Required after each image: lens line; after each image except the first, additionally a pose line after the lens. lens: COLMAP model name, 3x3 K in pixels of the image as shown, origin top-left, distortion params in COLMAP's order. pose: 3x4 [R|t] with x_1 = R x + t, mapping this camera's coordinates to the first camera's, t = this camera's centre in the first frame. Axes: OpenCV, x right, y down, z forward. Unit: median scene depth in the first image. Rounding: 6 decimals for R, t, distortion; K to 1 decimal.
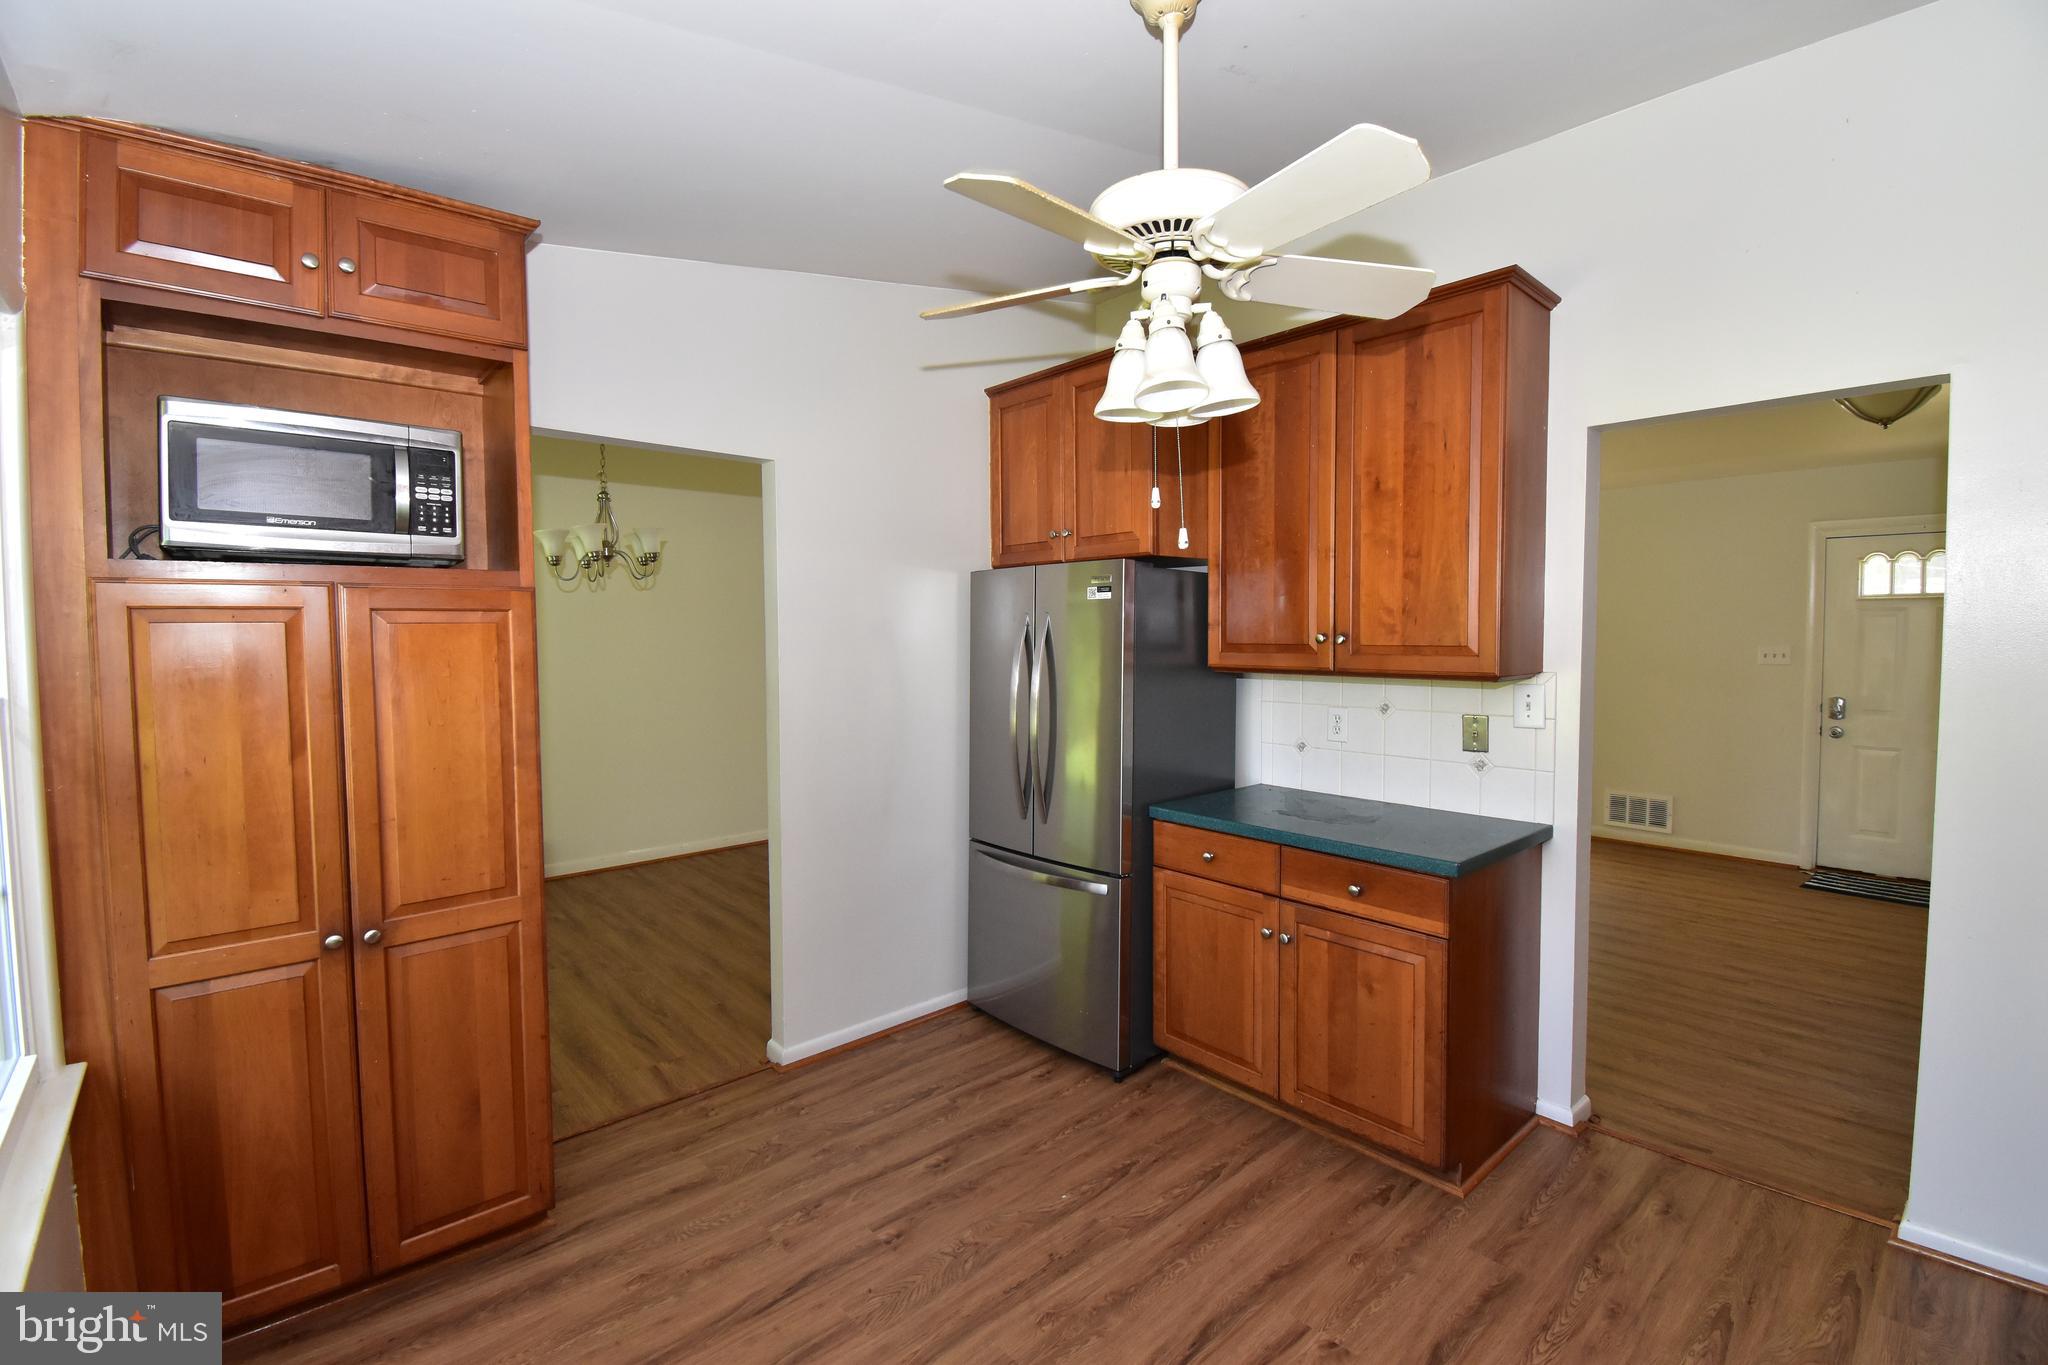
lens RADIAL K [[905.5, 0, 1034.0], [0, 905.5, 668.0], [0, 0, 1]] dist [0.014429, -0.023038]
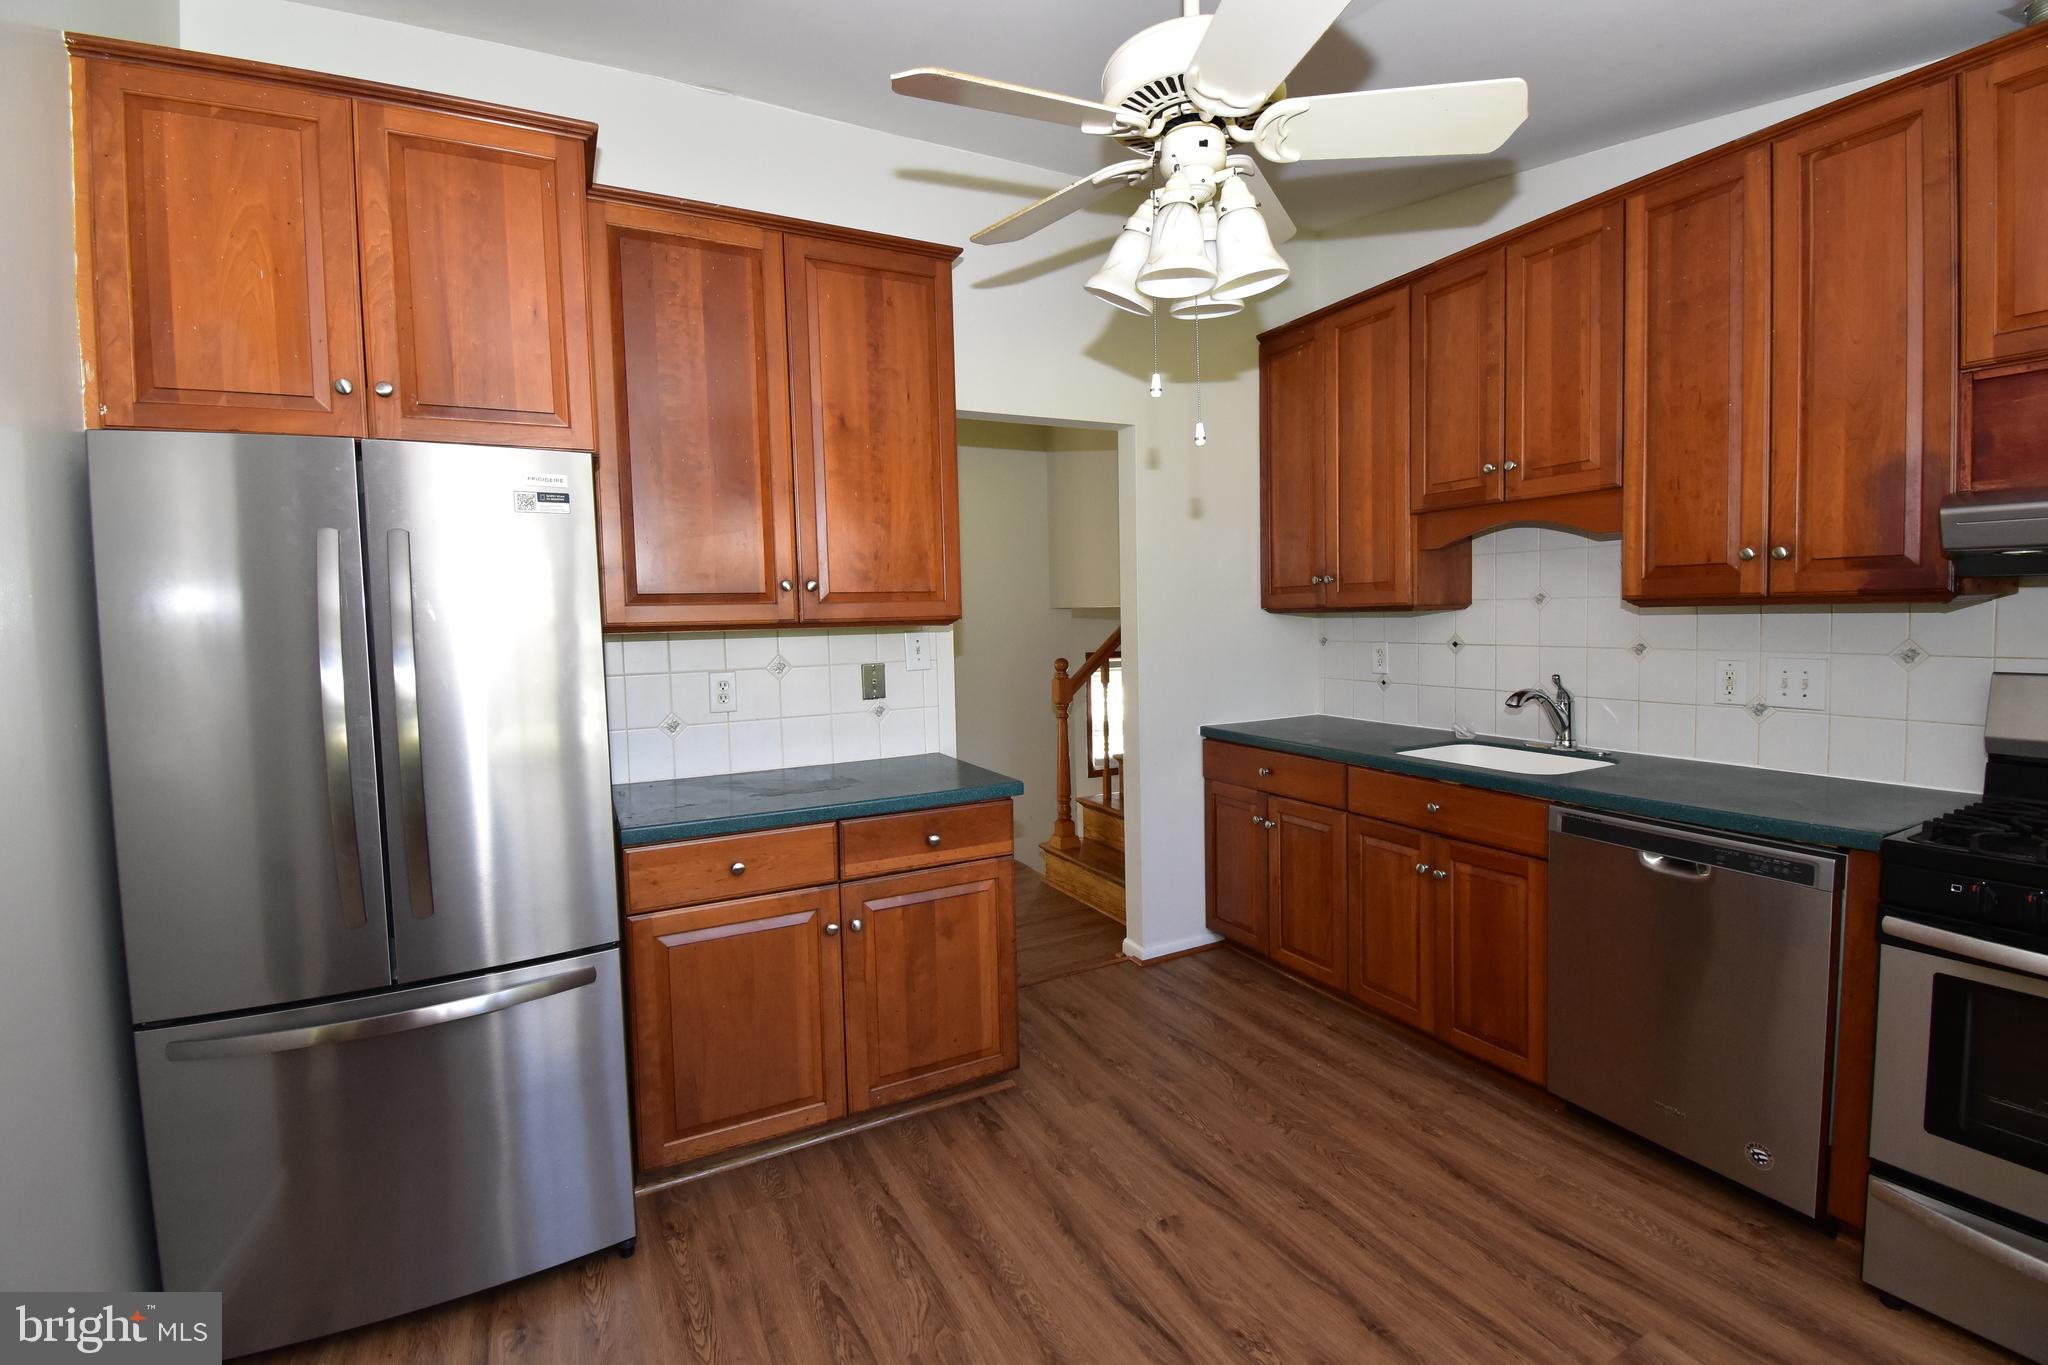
lens RADIAL K [[905.5, 0, 1034.0], [0, 905.5, 668.0], [0, 0, 1]] dist [0.014429, -0.023038]
pose [[0.245486, -0.055444, 0.967813, -0.536407], [0.062035, 0.997215, 0.041393, 0.028885], [-0.967413, 0.049877, 0.248242, 0.639248]]
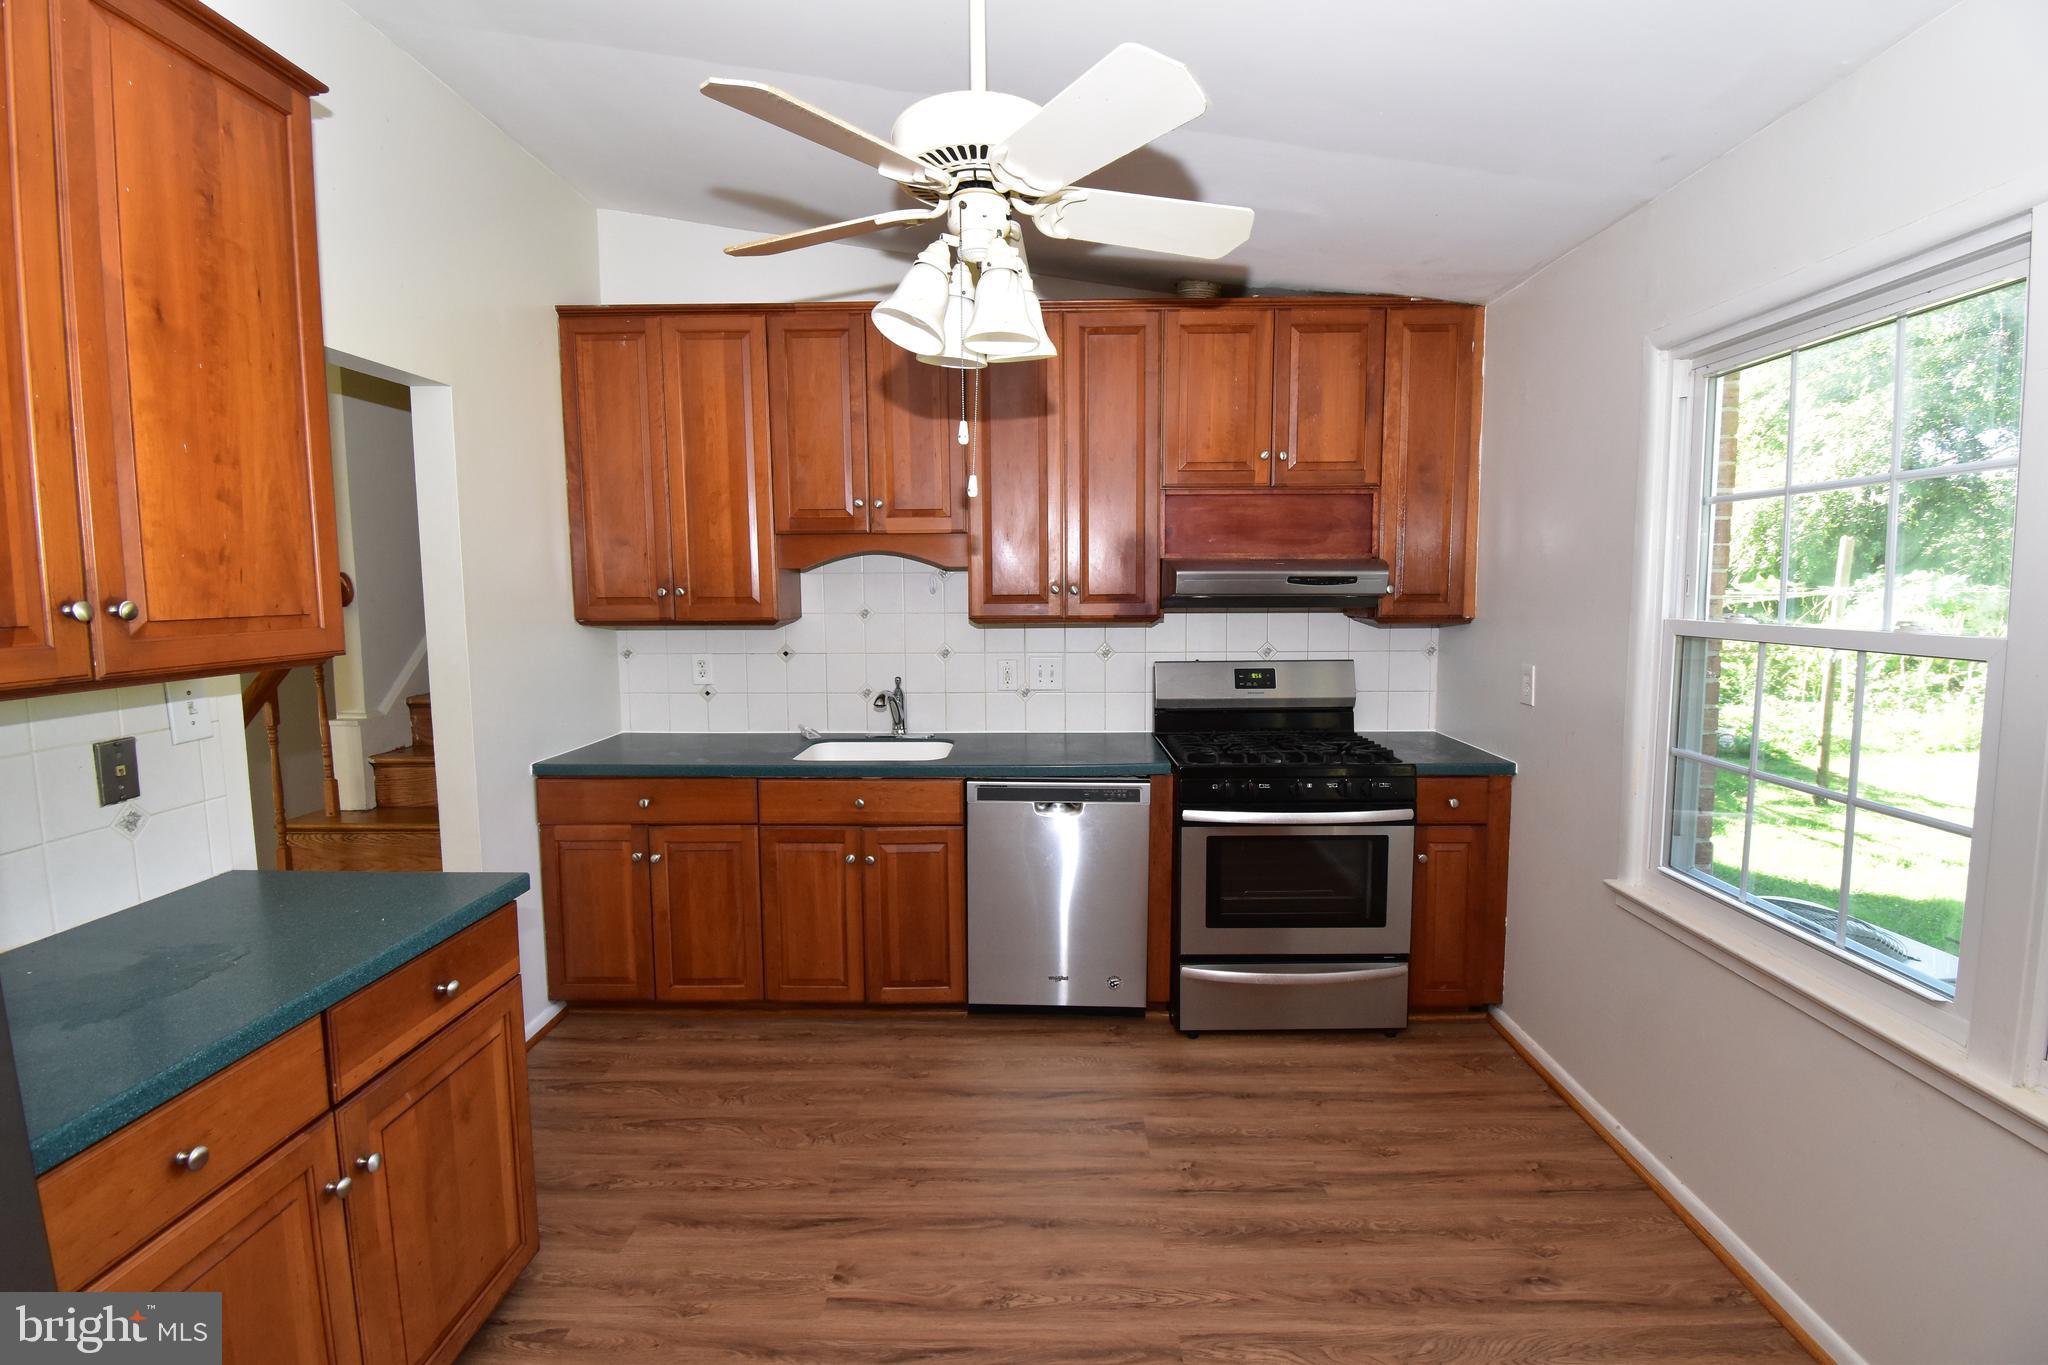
lens RADIAL K [[905.5, 0, 1034.0], [0, 905.5, 668.0], [0, 0, 1]] dist [0.014429, -0.023038]
pose [[-0.731018, -0.050582, 0.680480, -0.379380], [0.040305, 0.992307, 0.117059, -0.042035], [-0.681166, 0.112999, -0.723356, 1.143122]]
